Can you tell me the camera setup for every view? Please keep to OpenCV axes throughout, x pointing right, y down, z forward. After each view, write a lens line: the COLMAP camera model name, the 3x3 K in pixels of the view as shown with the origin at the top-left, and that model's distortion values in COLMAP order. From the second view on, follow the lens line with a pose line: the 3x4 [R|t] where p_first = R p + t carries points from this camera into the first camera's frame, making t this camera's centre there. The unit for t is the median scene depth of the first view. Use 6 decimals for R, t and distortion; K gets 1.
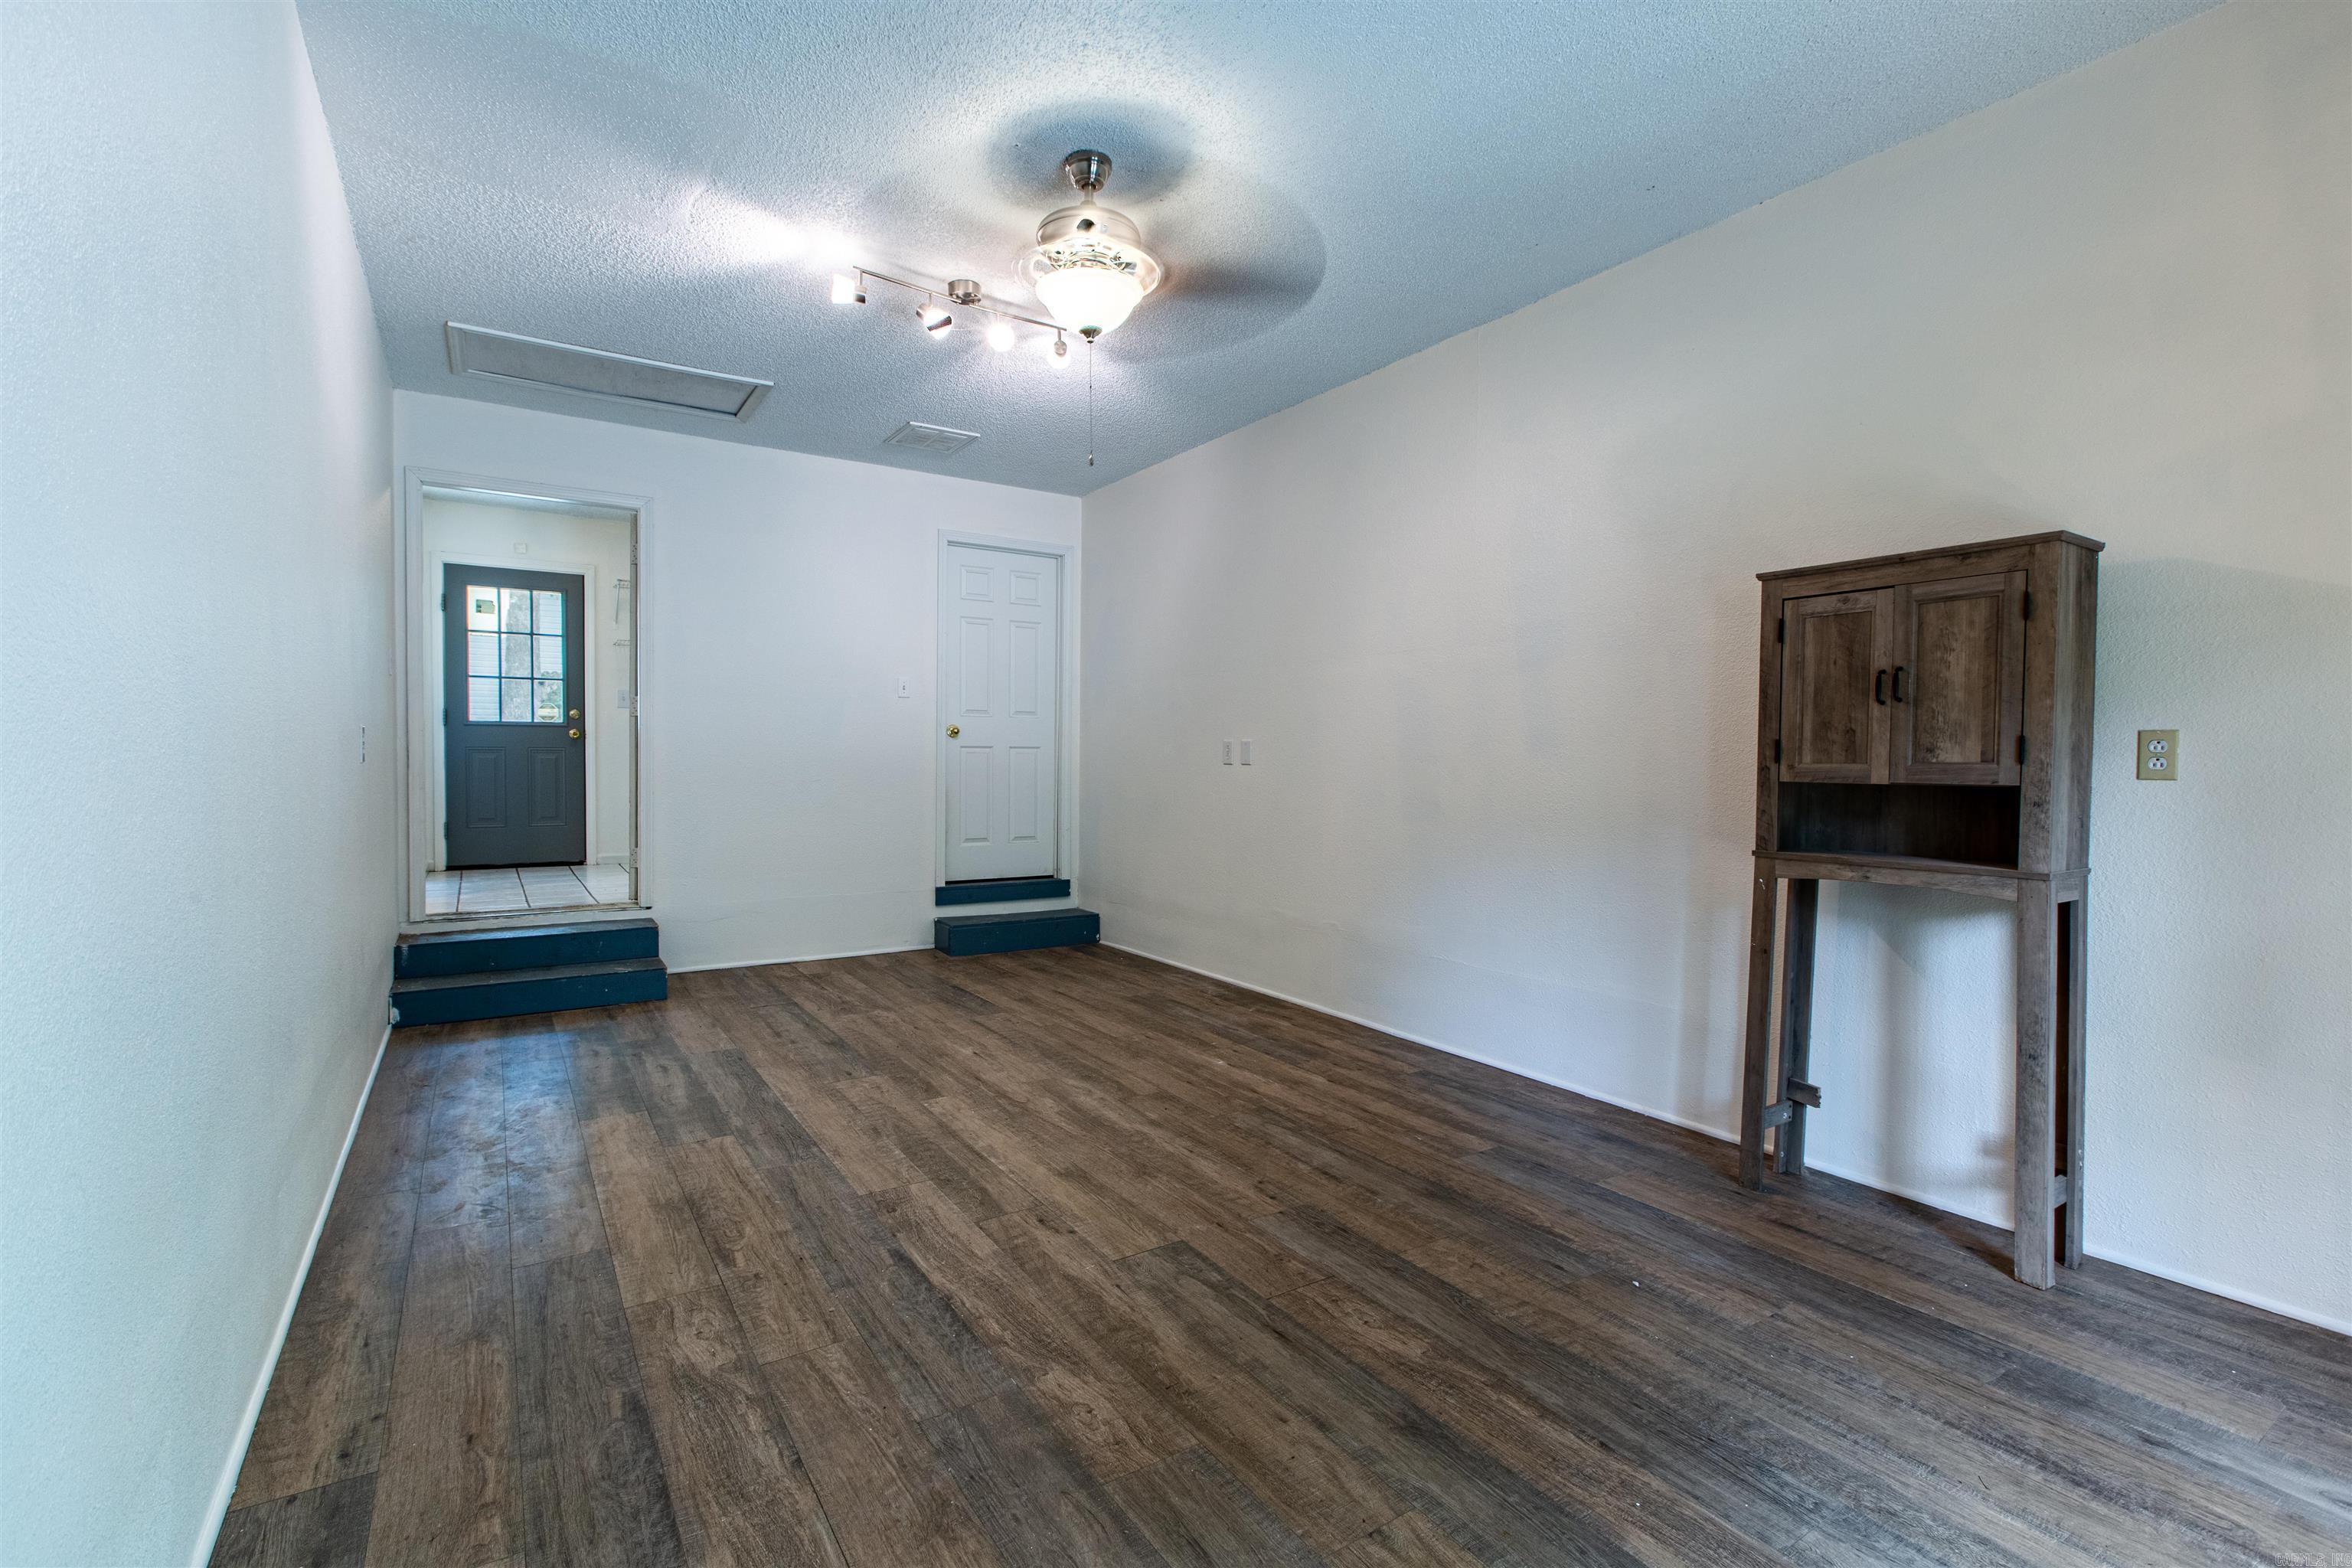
lens RADIAL K [[1053.0, 0, 1177.1], [0, 1053.0, 786.1], [0, 0, 1]] dist [0.004658, 0.000067]
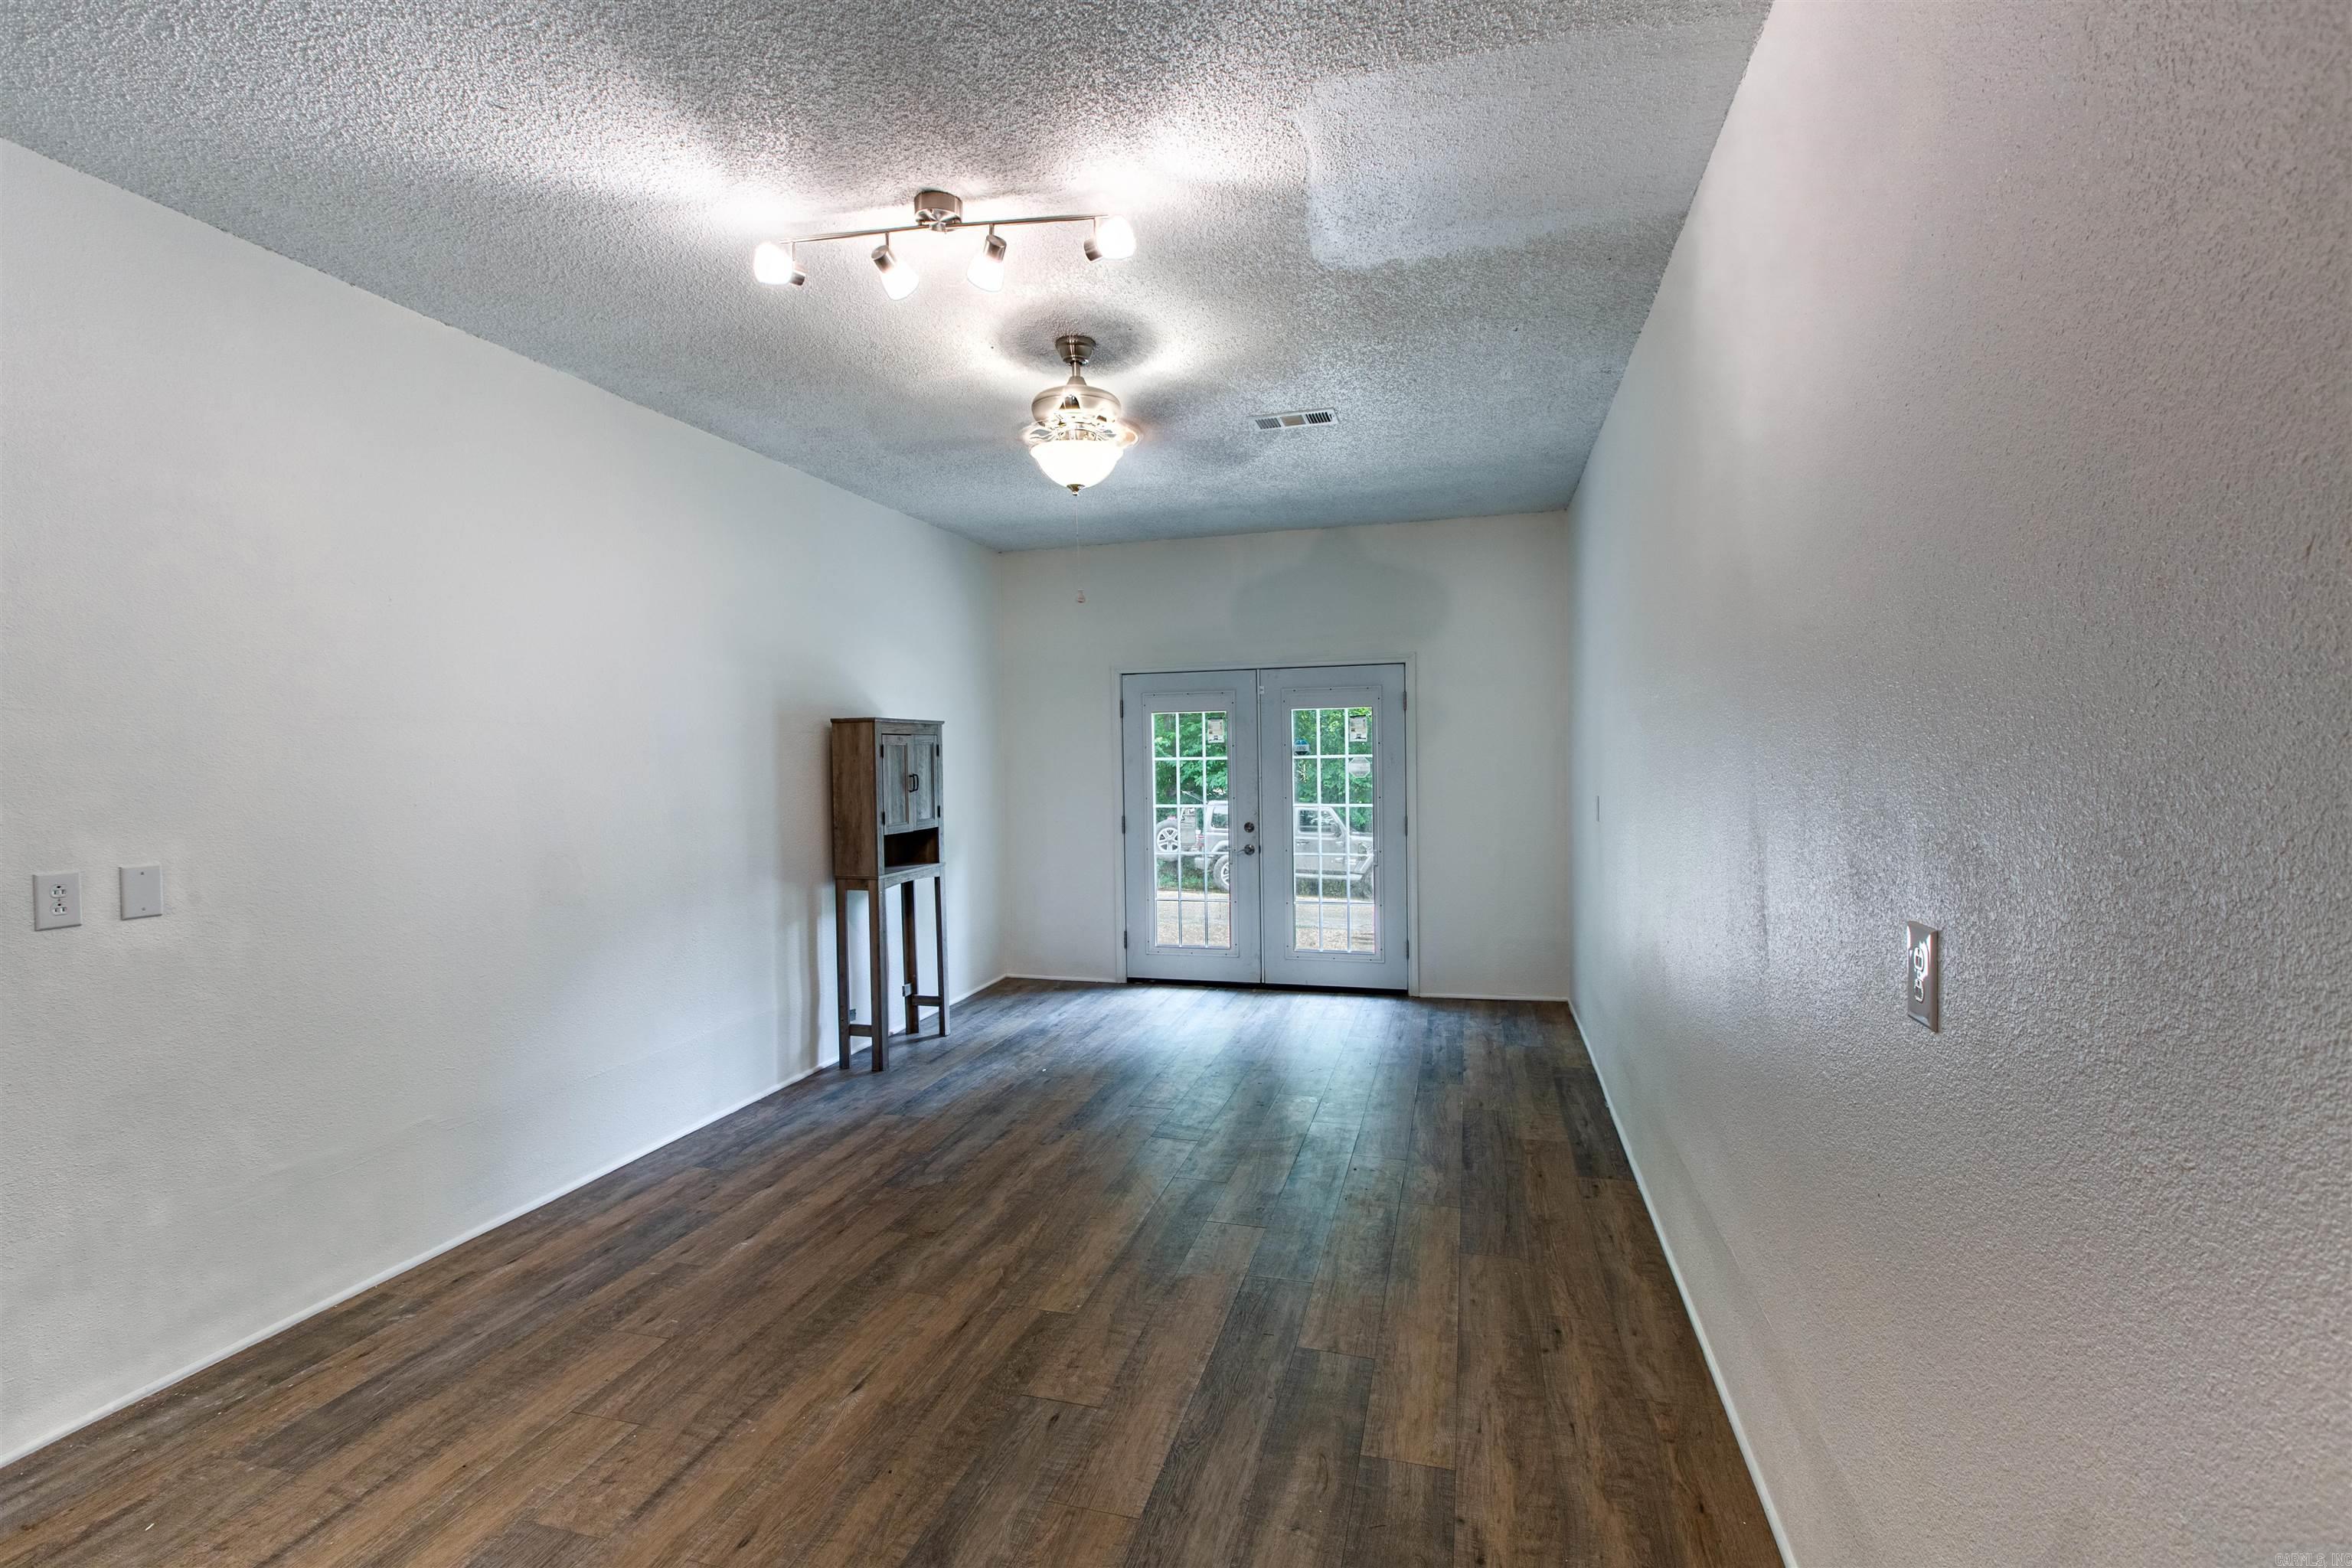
lens RADIAL K [[1053.0, 0, 1168.9], [0, 1053.0, 772.9], [0, 0, 1]] dist [0.004658, 0.000067]
pose [[-0.653716, -0.010923, 0.756661, -0.900011], [0.029453, 0.998771, 0.039864, -0.136526], [-0.756167, 0.048346, -0.652591, 1.473021]]
